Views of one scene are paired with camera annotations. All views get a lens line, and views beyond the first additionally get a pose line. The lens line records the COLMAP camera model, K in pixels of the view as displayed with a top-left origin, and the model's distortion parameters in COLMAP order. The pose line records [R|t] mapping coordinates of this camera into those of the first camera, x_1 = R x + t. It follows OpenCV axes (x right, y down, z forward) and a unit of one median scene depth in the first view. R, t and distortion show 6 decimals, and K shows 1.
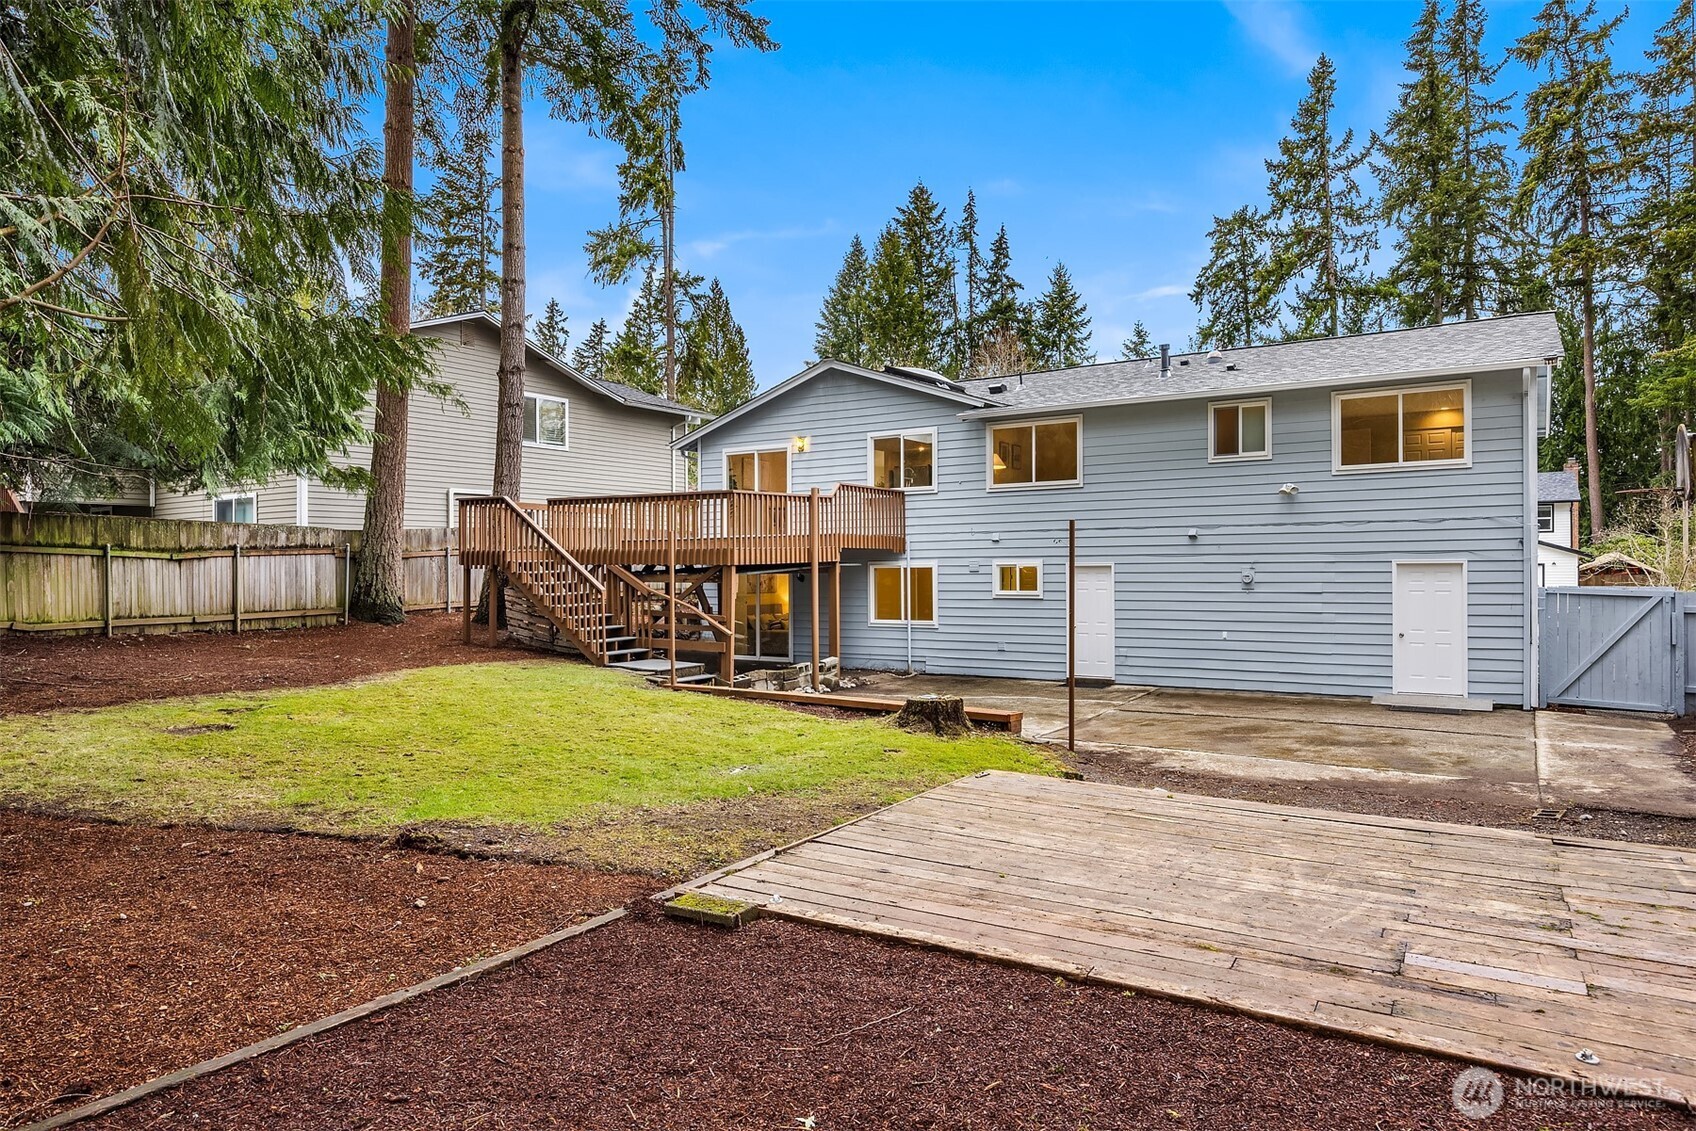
lens RADIAL K [[1075.0, 0, 830.5], [0, 1075.0, 567.0], [0, 0, 1]] dist [-0.011110, -0.000173]
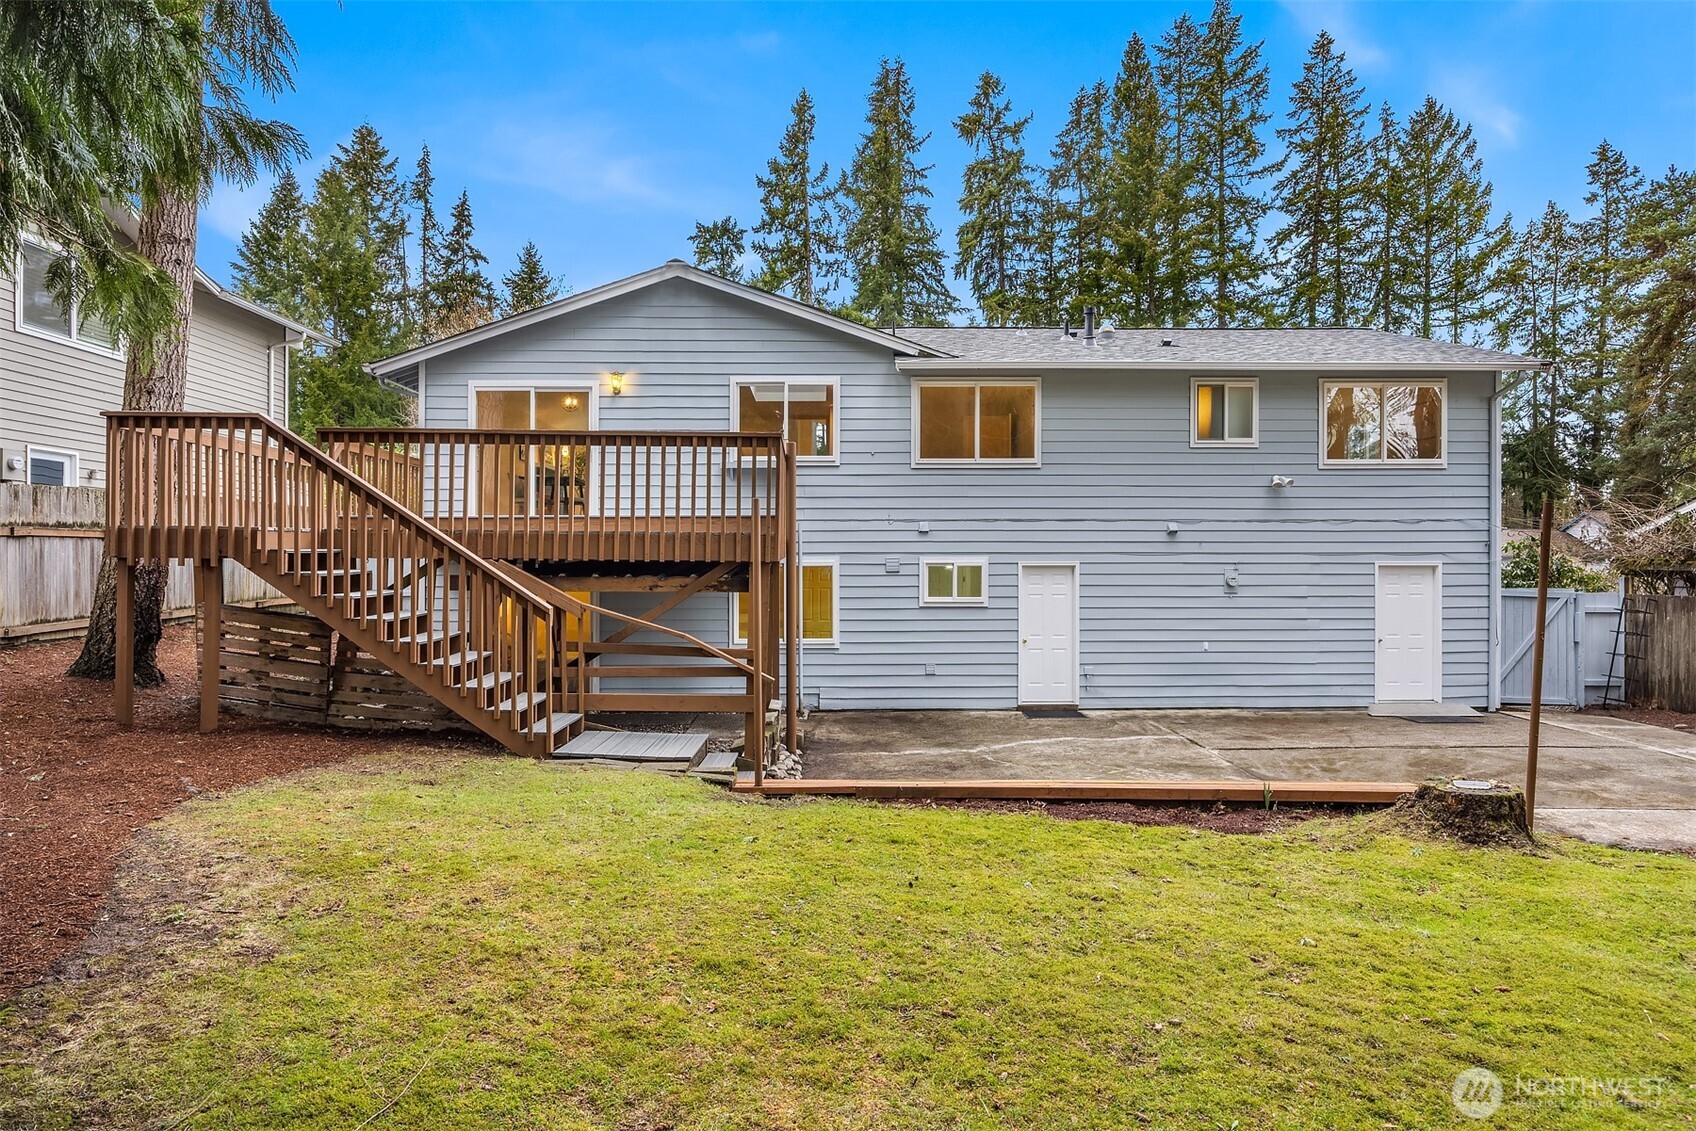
lens RADIAL K [[1034.0, 0, 854.2], [0, 1034.0, 566.4], [0, 0, 1]] dist [-0.010651, -0.003879]
pose [[0.825504, 0.004643, 0.564377, -0.092640], [-0.006537, 0.999978, 0.001334, -0.000155], [-0.564358, -0.004791, 0.825516, 0.127483]]
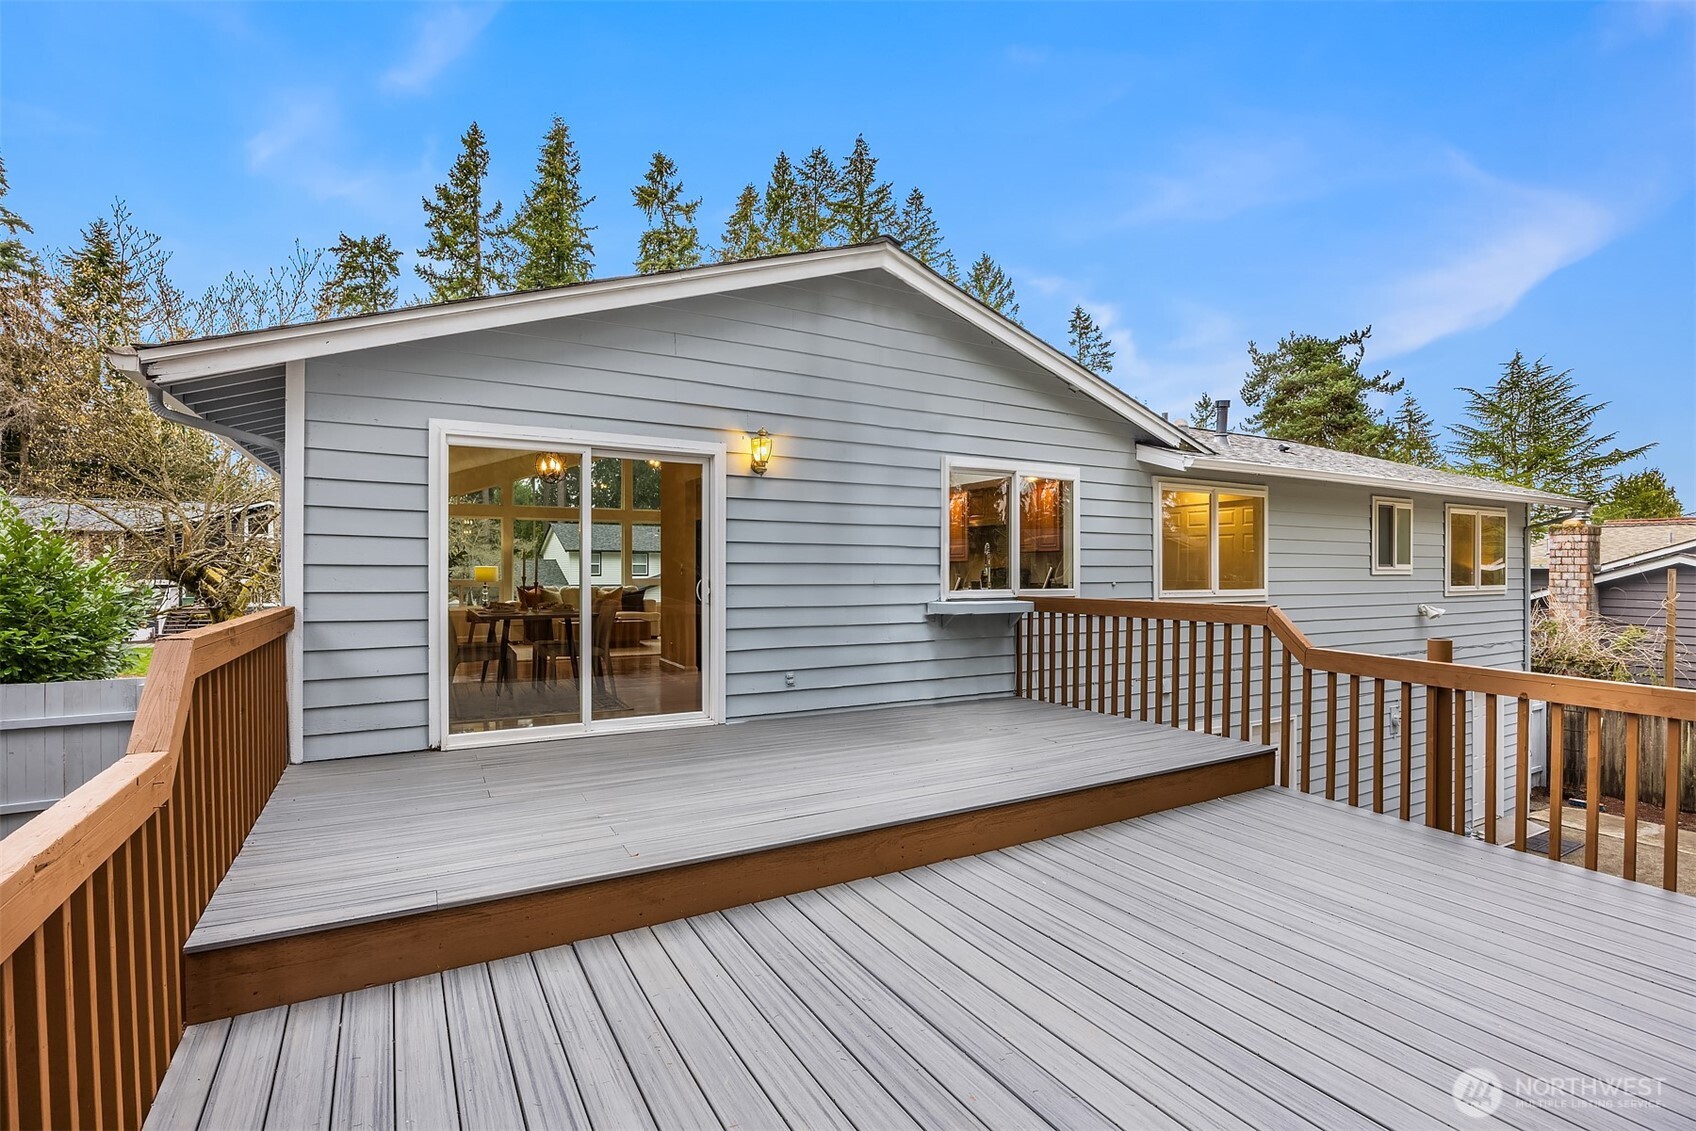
lens RADIAL K [[806.7, 0, 909.9], [0, 806.7, 577.3], [0, 0, 1]] dist [-0.014553, 0.000421]
pose [[0.435180, 0.004769, 0.900331, -0.083189], [-0.007287, 0.999972, -0.001775, -0.025019], [-0.900314, -0.005788, 0.435202, 0.286203]]
